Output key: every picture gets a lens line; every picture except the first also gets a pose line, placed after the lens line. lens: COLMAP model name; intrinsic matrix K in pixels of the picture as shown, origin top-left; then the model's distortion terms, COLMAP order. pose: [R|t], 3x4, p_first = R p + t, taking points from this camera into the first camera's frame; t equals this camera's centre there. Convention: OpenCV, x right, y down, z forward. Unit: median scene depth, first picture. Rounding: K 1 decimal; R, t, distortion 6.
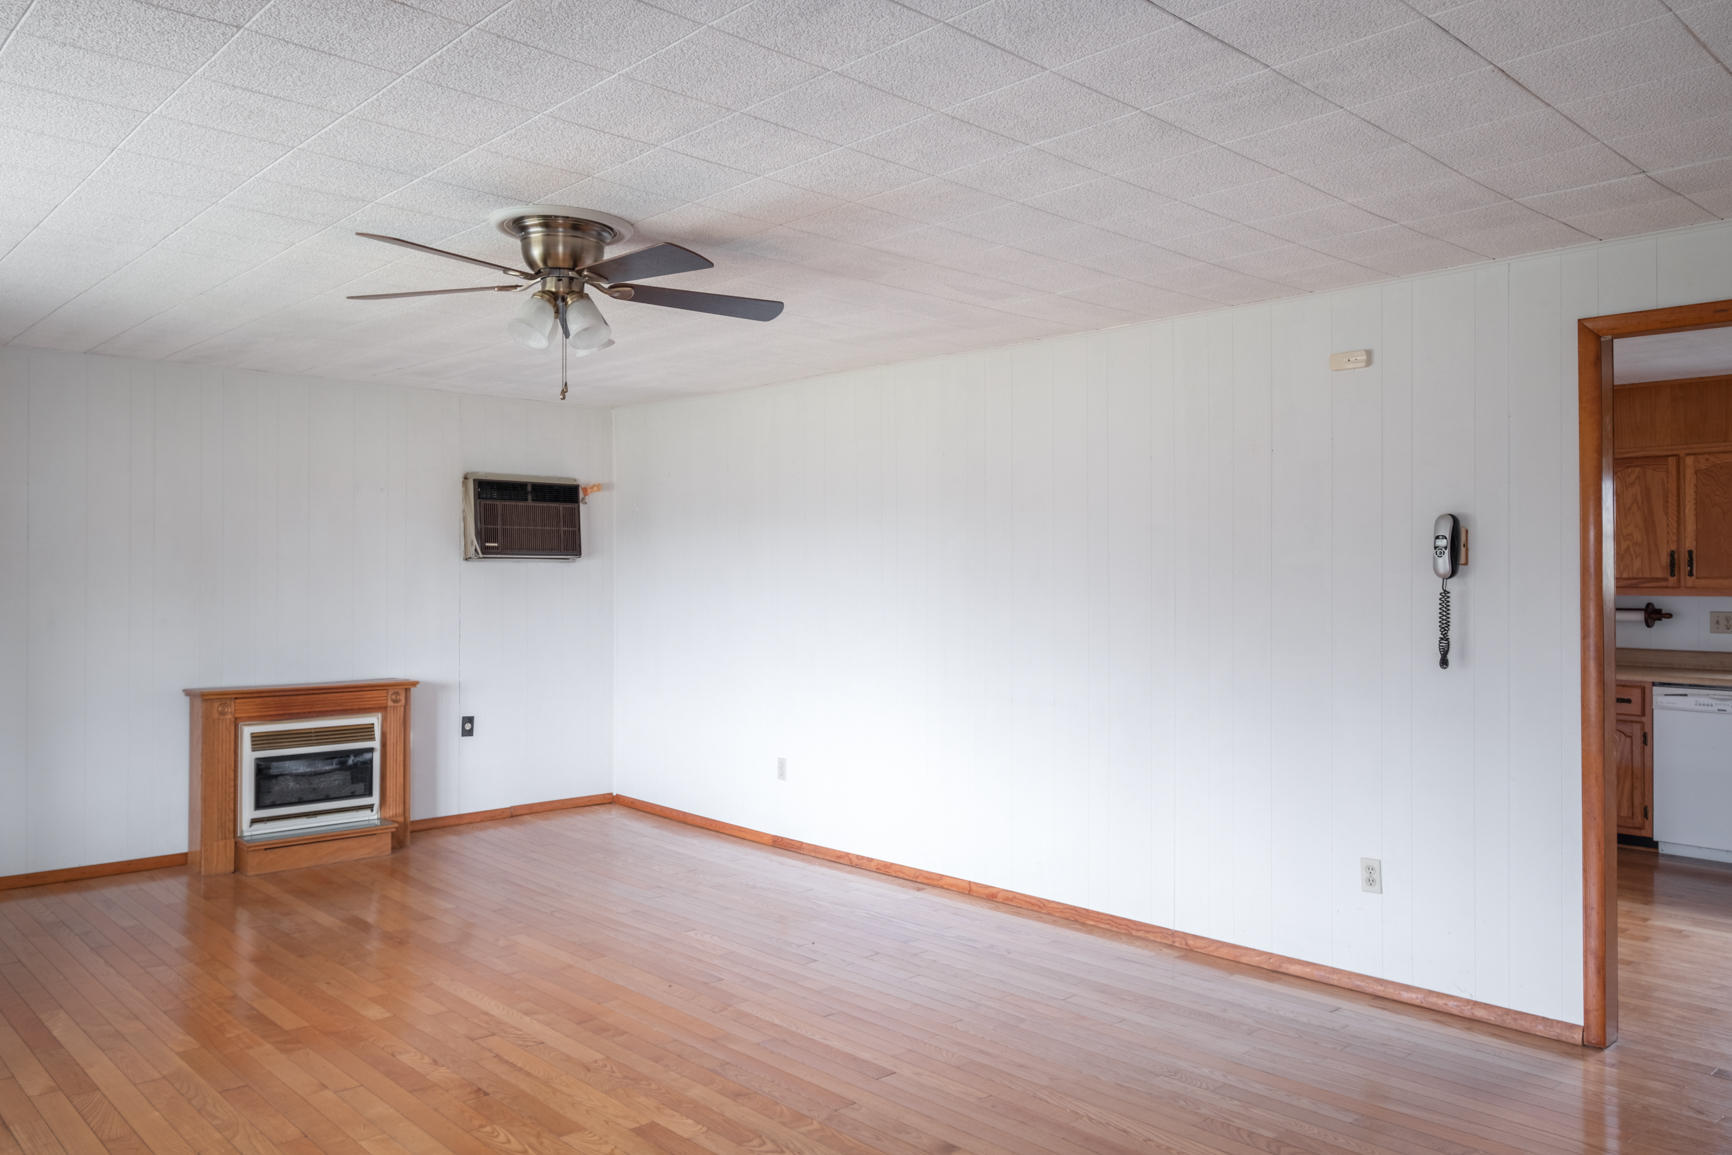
lens RADIAL K [[1287.0, 0, 866.8], [0, 1287.0, 573.7], [0, 0, 1]] dist [0.000858, 0.002124]
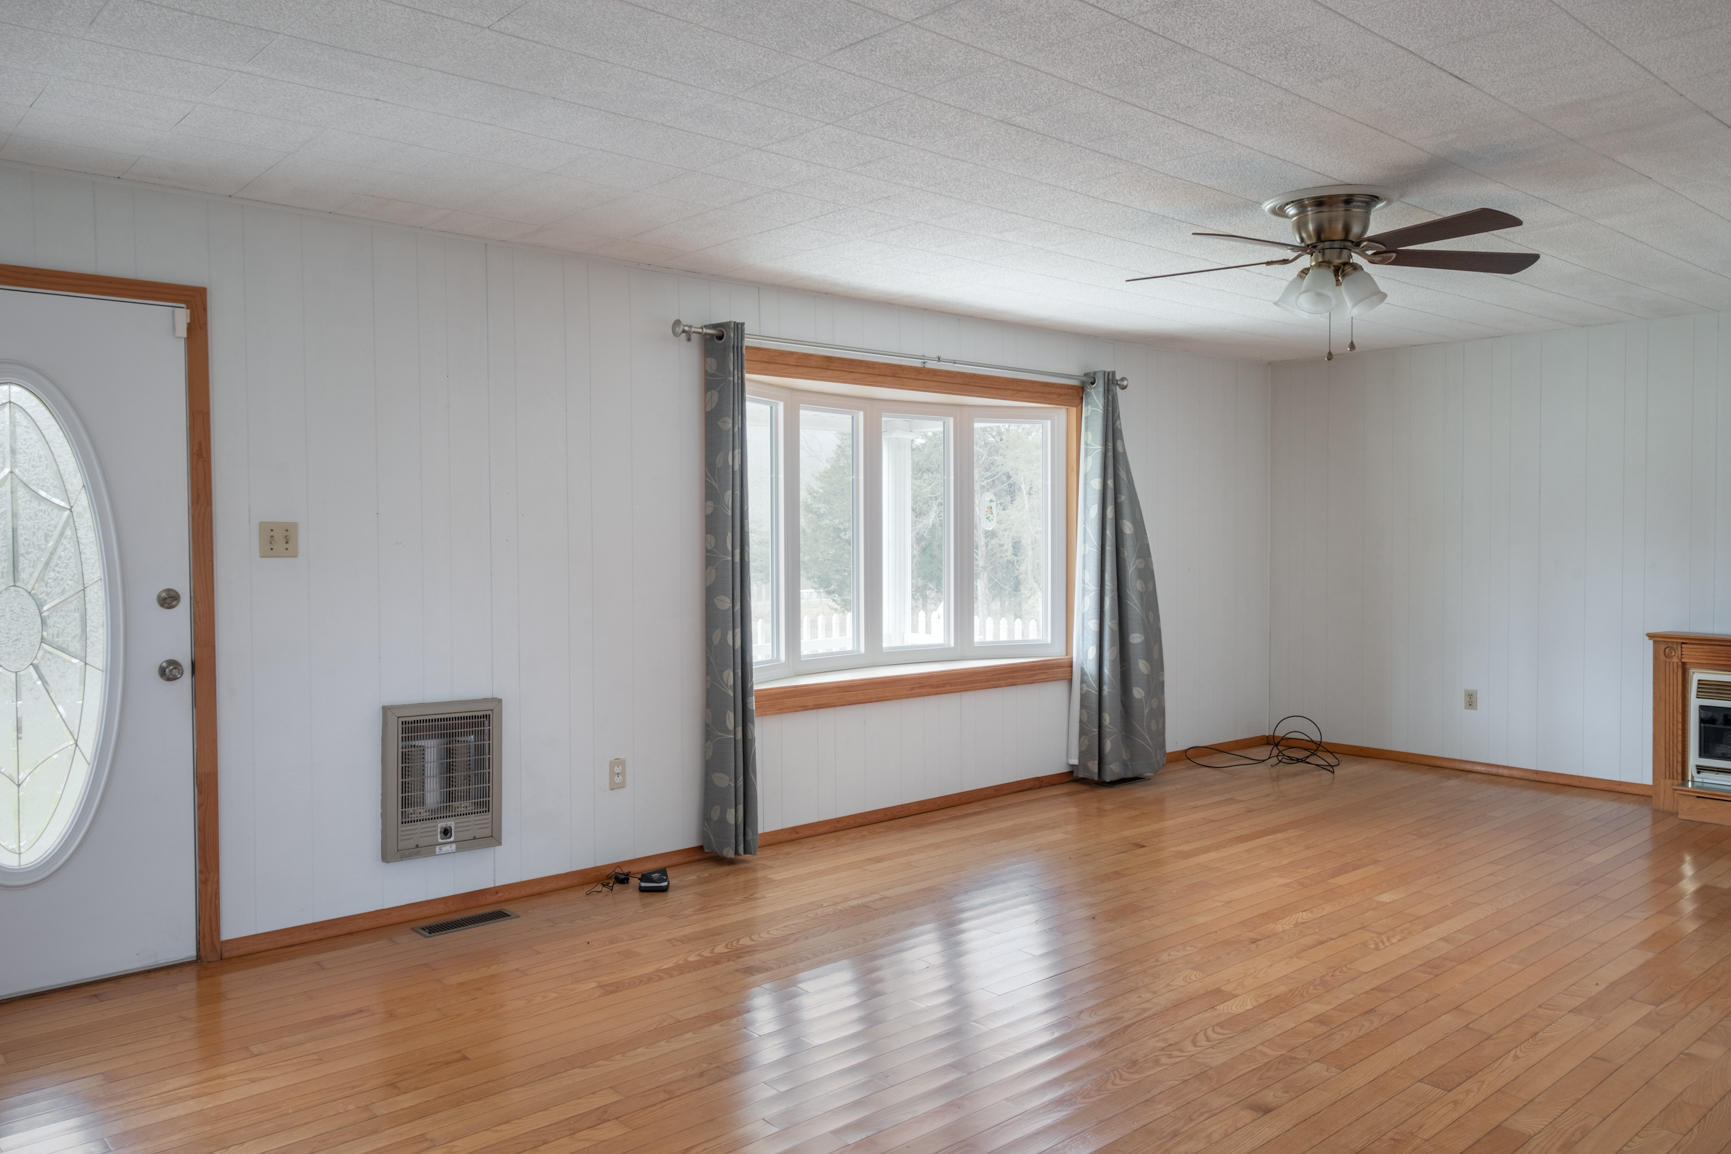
lens RADIAL K [[1286.3, 0, 866.4], [0, 1286.3, 573.9], [0, 0, 1]] dist [0.000858, 0.002124]
pose [[-0.029278, 0.031495, -0.999075, 0.807188], [0.005709, 0.999492, 0.031341, 0.010029], [0.999555, -0.004787, -0.029443, 0.579209]]
